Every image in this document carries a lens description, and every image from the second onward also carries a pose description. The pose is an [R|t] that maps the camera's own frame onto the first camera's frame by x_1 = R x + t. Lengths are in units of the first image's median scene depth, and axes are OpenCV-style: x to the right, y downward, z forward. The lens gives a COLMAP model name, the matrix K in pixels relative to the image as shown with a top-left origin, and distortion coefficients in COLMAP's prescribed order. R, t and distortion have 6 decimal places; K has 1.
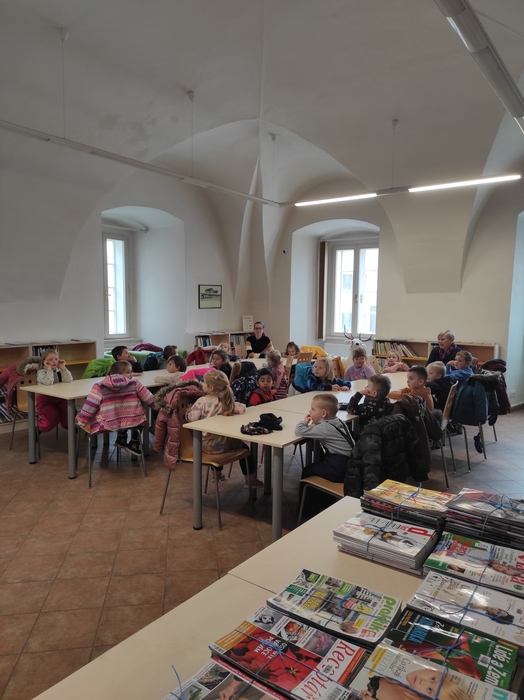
lens RADIAL K [[509.3, 0, 267.8], [0, 509.3, 345.3], [0, 0, 1]] dist [0.054515, -0.046593]
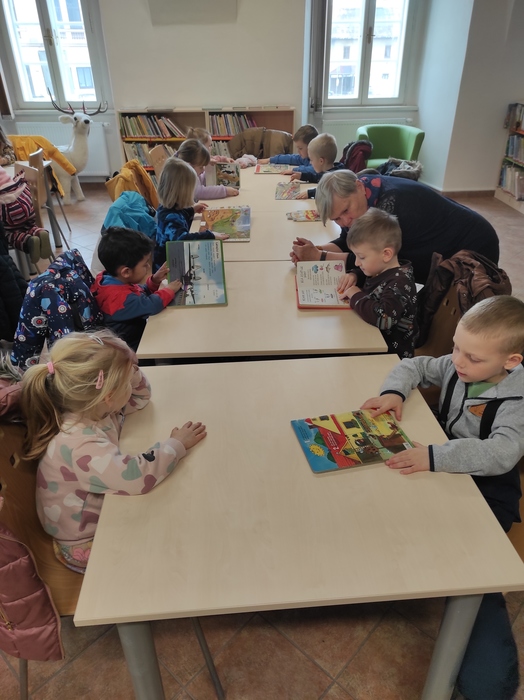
lens RADIAL K [[509.3, 0, 265.6], [0, 509.3, 350.1], [0, 0, 1]] dist [0.054515, -0.046593]
pose [[0.786369, -0.332695, 0.520518, -0.078982], [0.072343, 0.886389, 0.457254, -0.028990], [-0.613507, -0.321914, 0.721097, 0.334622]]
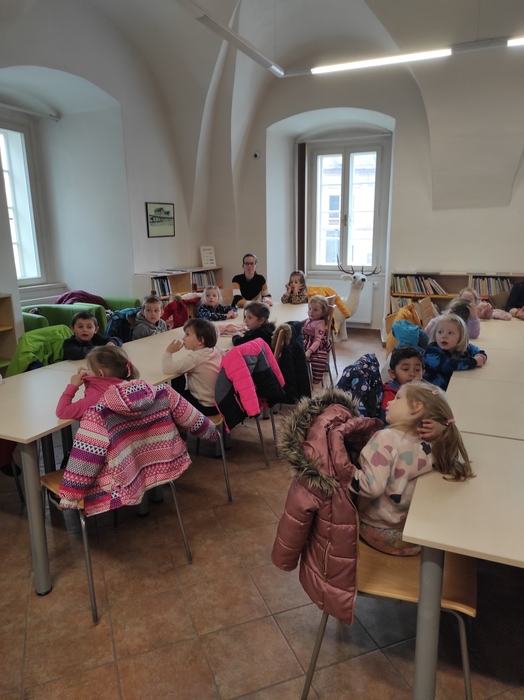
lens RADIAL K [[509.3, 0, 263.2], [0, 509.3, 350.0], [0, 0, 1]] dist [0.054515, -0.046593]
pose [[0.977203, -0.066990, 0.201459, -0.143022], [0.037486, 0.988448, 0.146849, -0.017707], [-0.208969, -0.135950, 0.968426, 0.283230]]
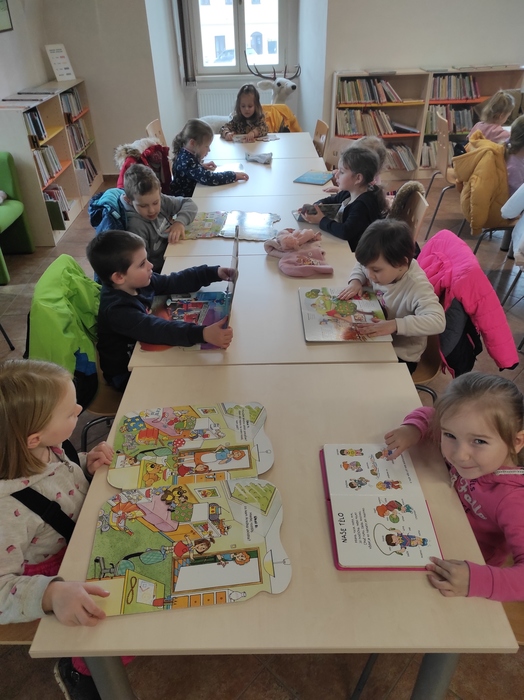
lens RADIAL K [[509.3, 0, 264.0], [0, 509.3, 348.7], [0, 0, 1]] dist [0.054515, -0.046593]
pose [[0.795608, -0.366061, 0.482708, -0.268695], [0.085697, 0.856789, 0.508497, -0.052667], [-0.599720, -0.363198, 0.713038, 0.507798]]
